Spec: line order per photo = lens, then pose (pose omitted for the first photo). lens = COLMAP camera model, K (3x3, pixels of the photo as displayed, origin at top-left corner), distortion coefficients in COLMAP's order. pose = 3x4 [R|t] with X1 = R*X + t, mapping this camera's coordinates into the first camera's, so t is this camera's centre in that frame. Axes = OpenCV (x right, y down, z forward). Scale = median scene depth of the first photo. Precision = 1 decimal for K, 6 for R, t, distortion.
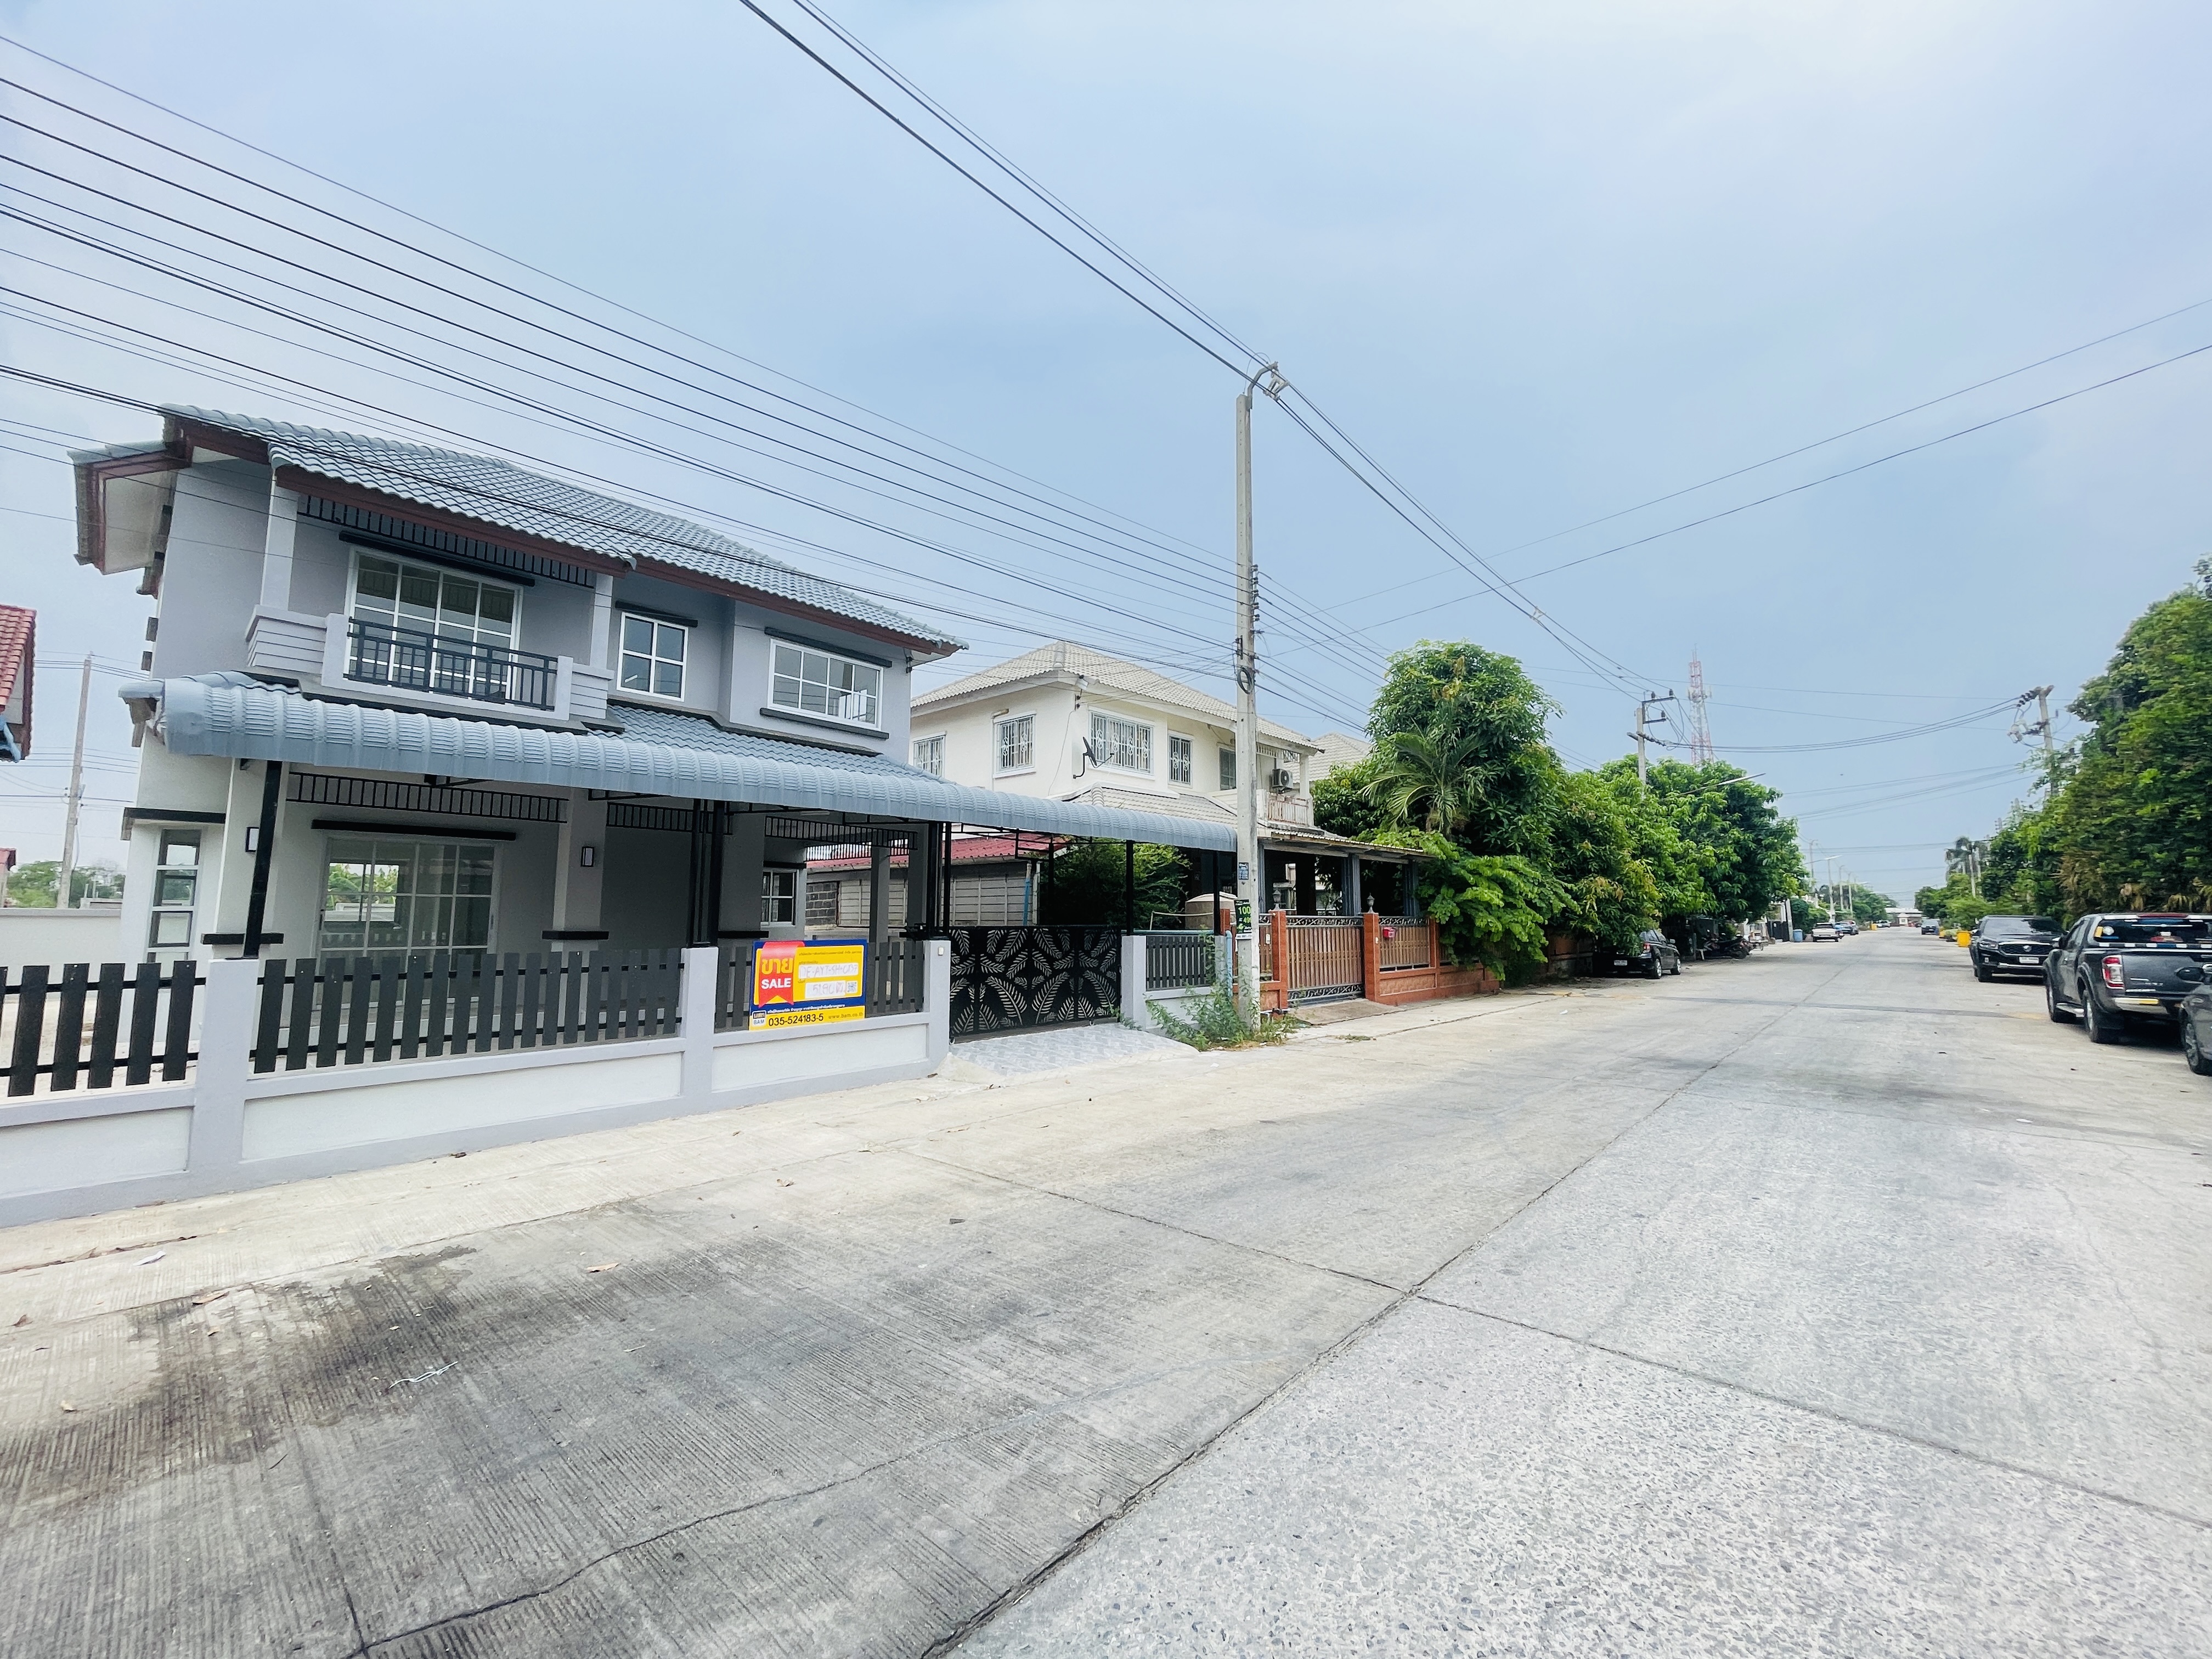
lens RADIAL K [[890.1, 0, 1095.4], [0, 890.1, 815.8], [0, 0, 1]] dist [-0.000288, -0.000435]
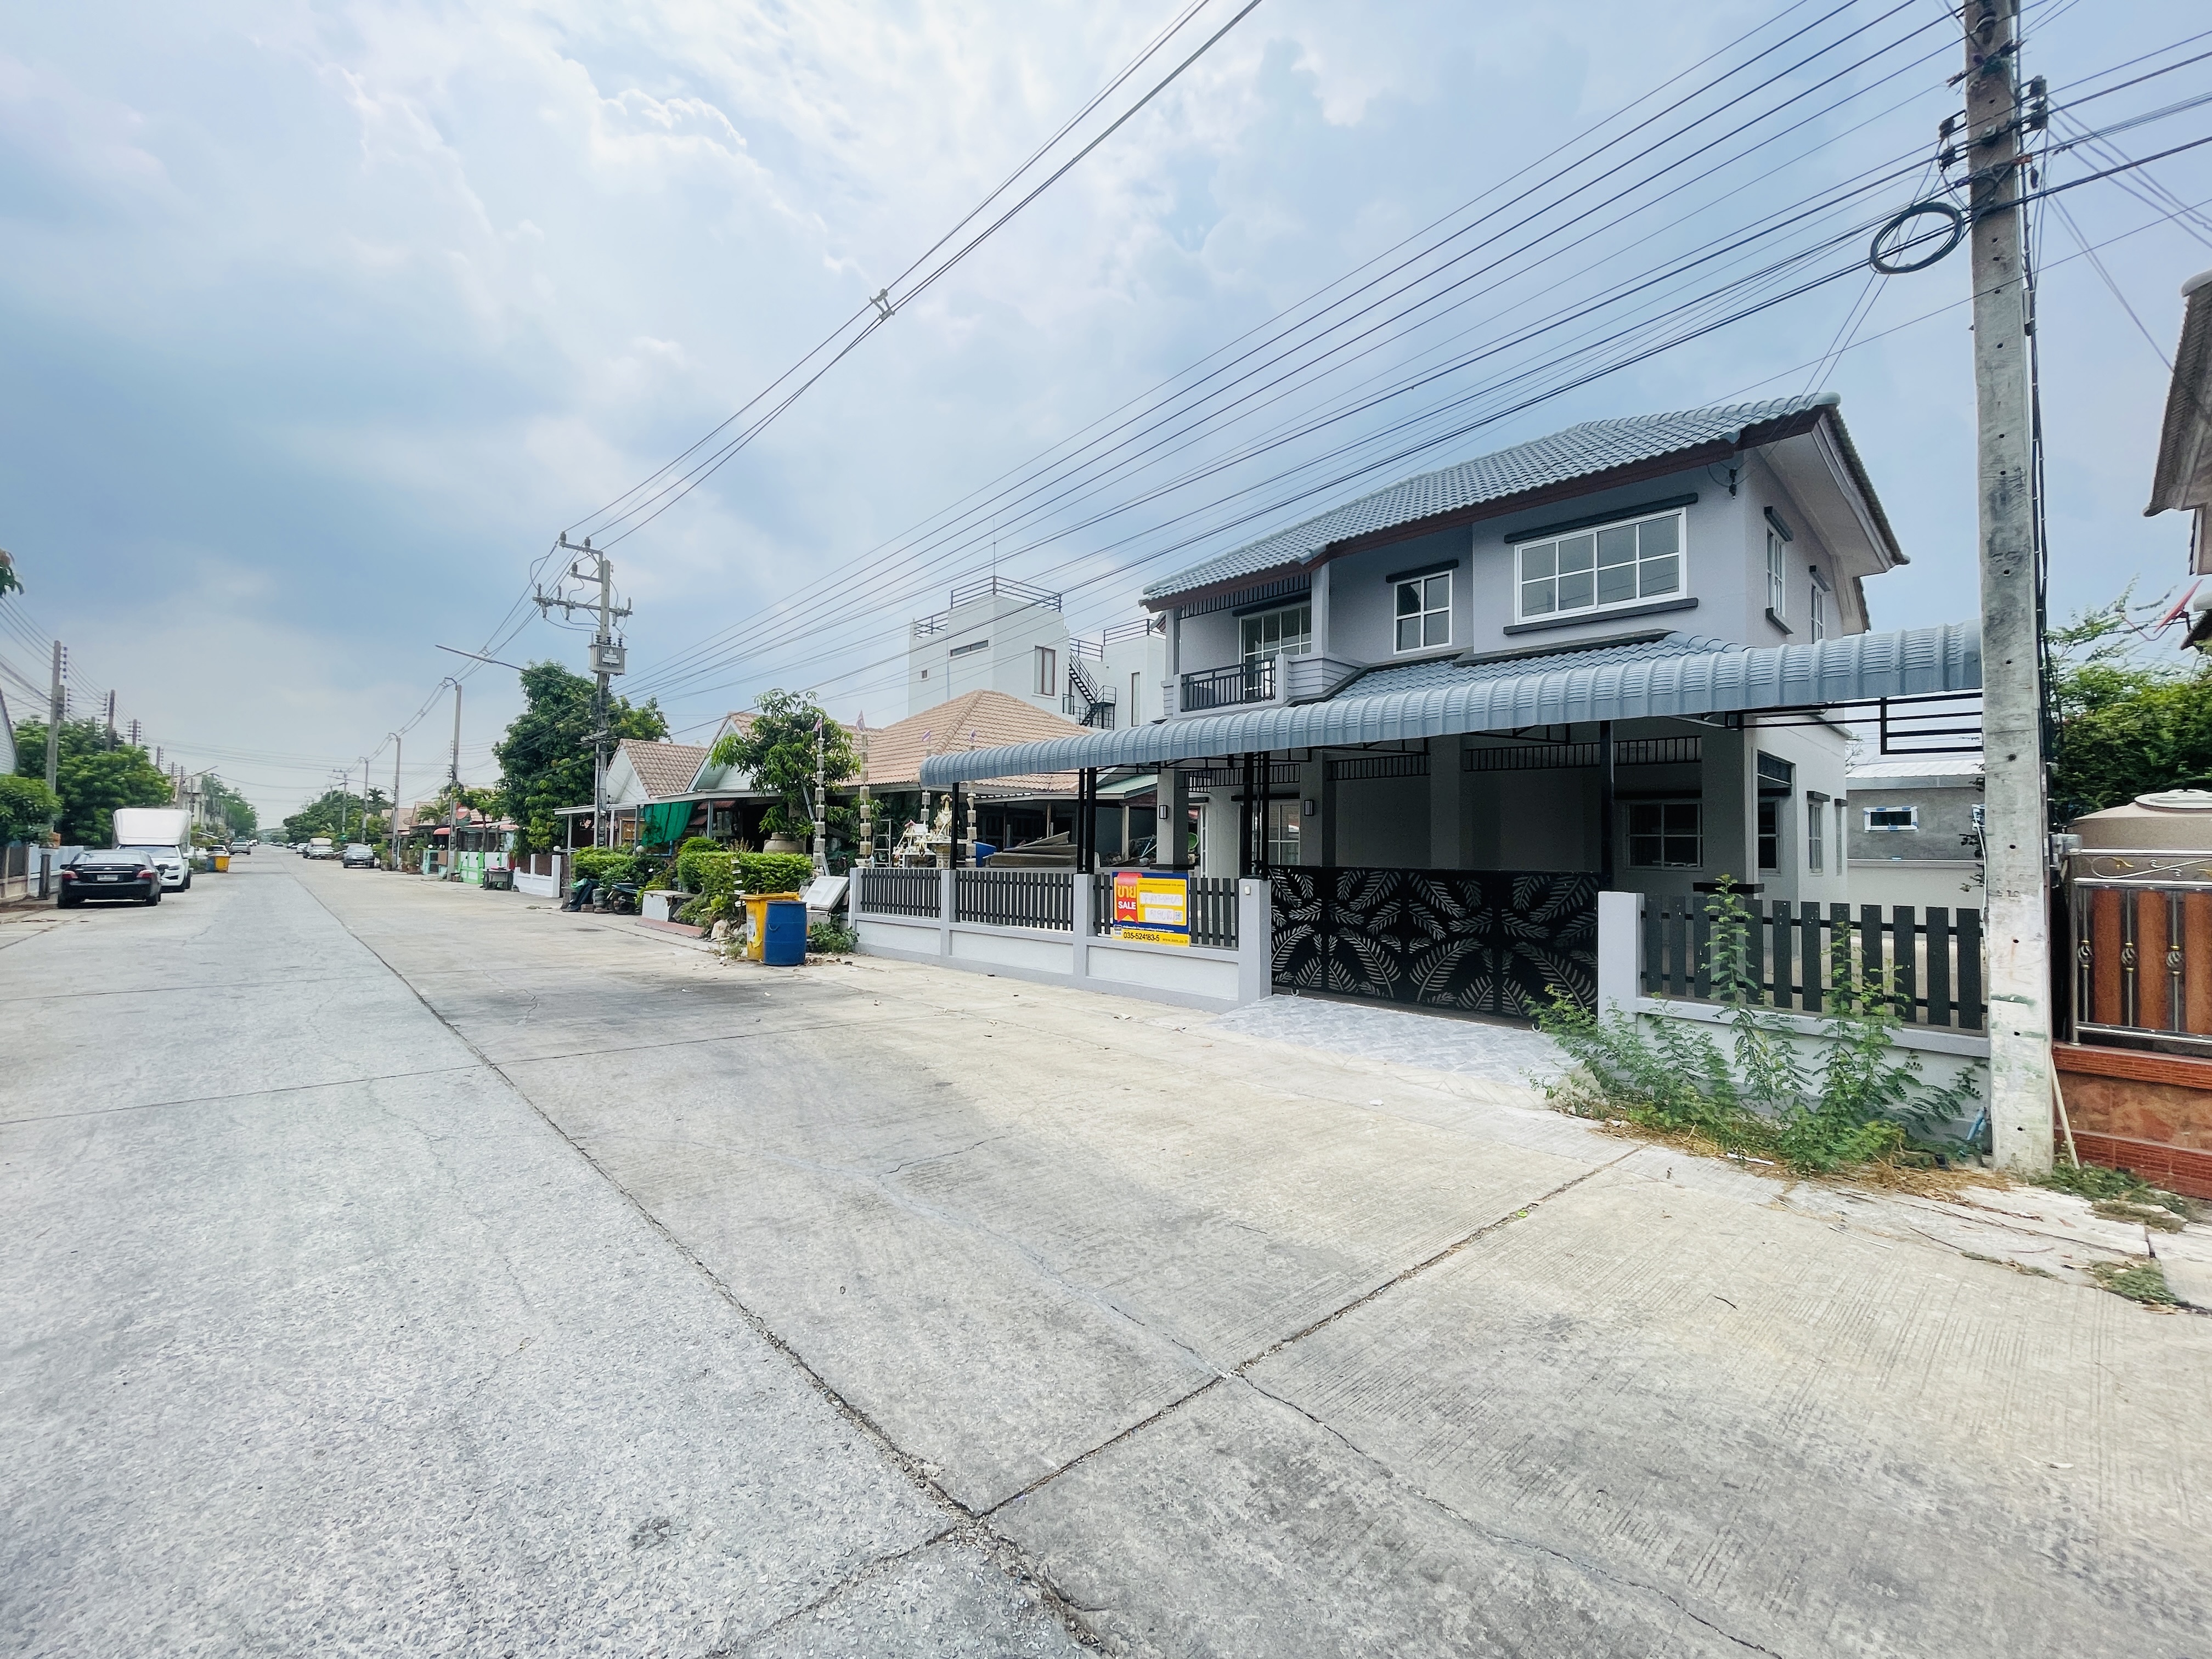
lens RADIAL K [[890.1, 0, 1104.4], [0, 890.1, 820.5], [0, 0, 1]] dist [-0.000288, -0.000435]
pose [[-0.069356, -0.040827, -0.996756, 0.702584], [0.100149, 0.993830, -0.047675, 0.097372], [0.992552, -0.103130, -0.064840, 0.824506]]
